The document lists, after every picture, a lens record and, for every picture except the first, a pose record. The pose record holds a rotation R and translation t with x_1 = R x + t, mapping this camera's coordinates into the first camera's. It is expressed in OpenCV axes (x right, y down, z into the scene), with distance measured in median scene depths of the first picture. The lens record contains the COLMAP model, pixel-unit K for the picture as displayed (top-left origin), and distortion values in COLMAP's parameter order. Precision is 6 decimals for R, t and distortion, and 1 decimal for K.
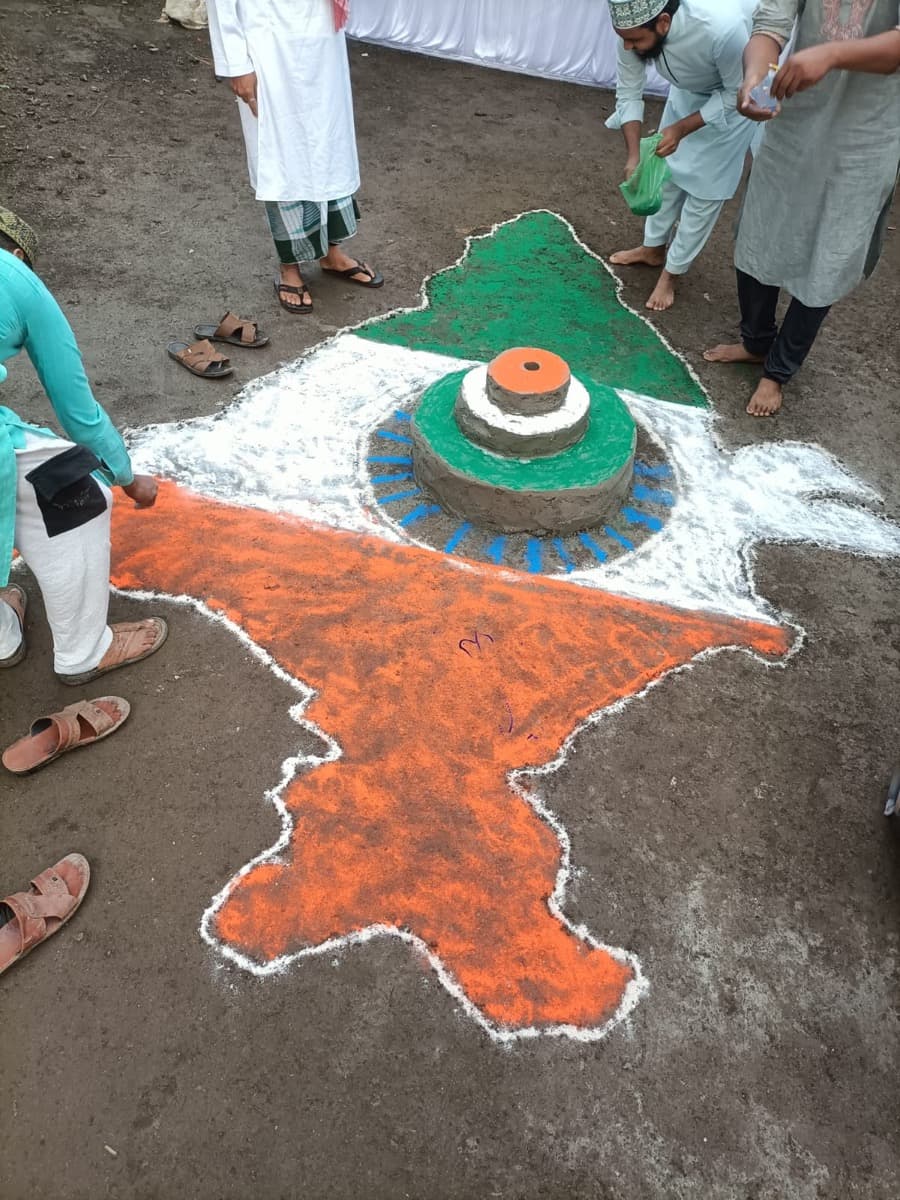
lens RADIAL K [[945.5, 0, 450.0], [0, 945.5, 600.0], [0, 0, 1]] dist [0.097291, -0.162731]
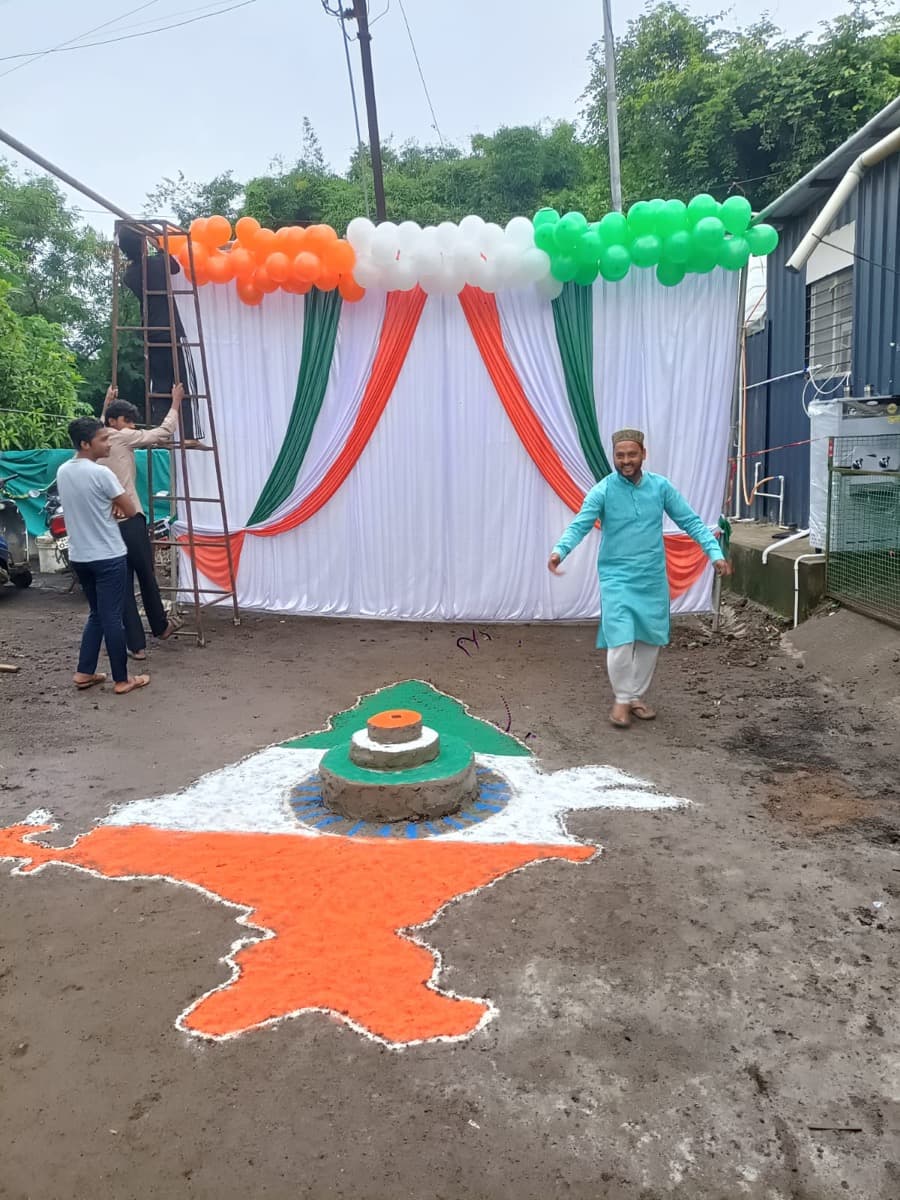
lens RADIAL K [[909.3, 0, 455.9], [0, 909.3, 539.0], [0, 0, 1]] dist [0.103509, -0.131053]
pose [[0.987615, -0.100514, 0.120468, 0.038514], [0.153481, 0.778235, -0.608928, 0.524836], [-0.032547, 0.619876, 0.784024, -0.390024]]
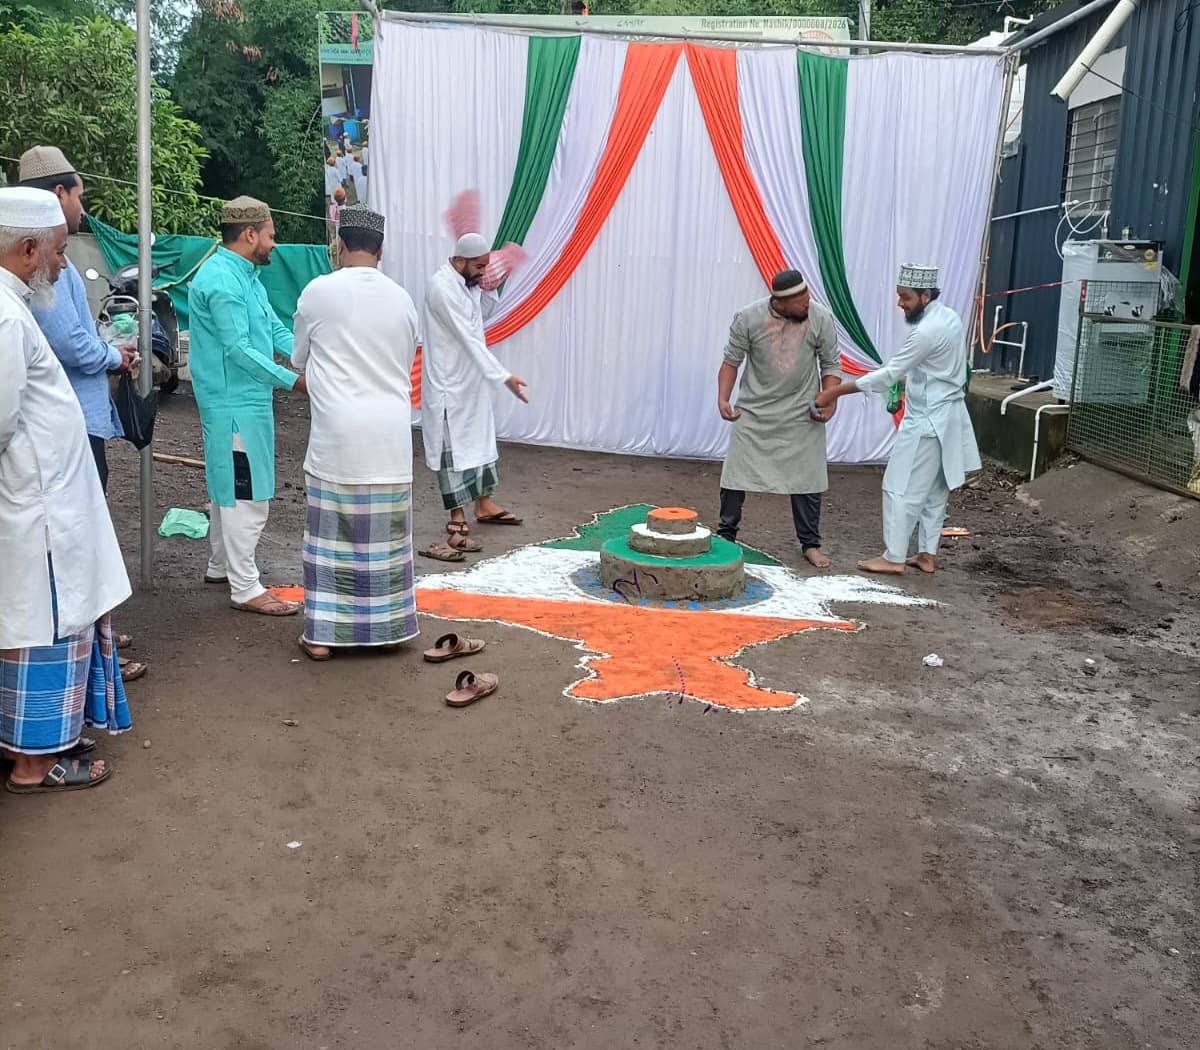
lens RADIAL K [[1204.2, 0, 653.1], [0, 1204.2, 431.2], [0, 0, 1]] dist [0.161585, -0.276348]
pose [[0.983061, -0.046597, 0.177256, -0.370015], [0.141754, 0.806353, -0.574195, 0.993196], [-0.116175, 0.589596, 0.799300, -0.885164]]
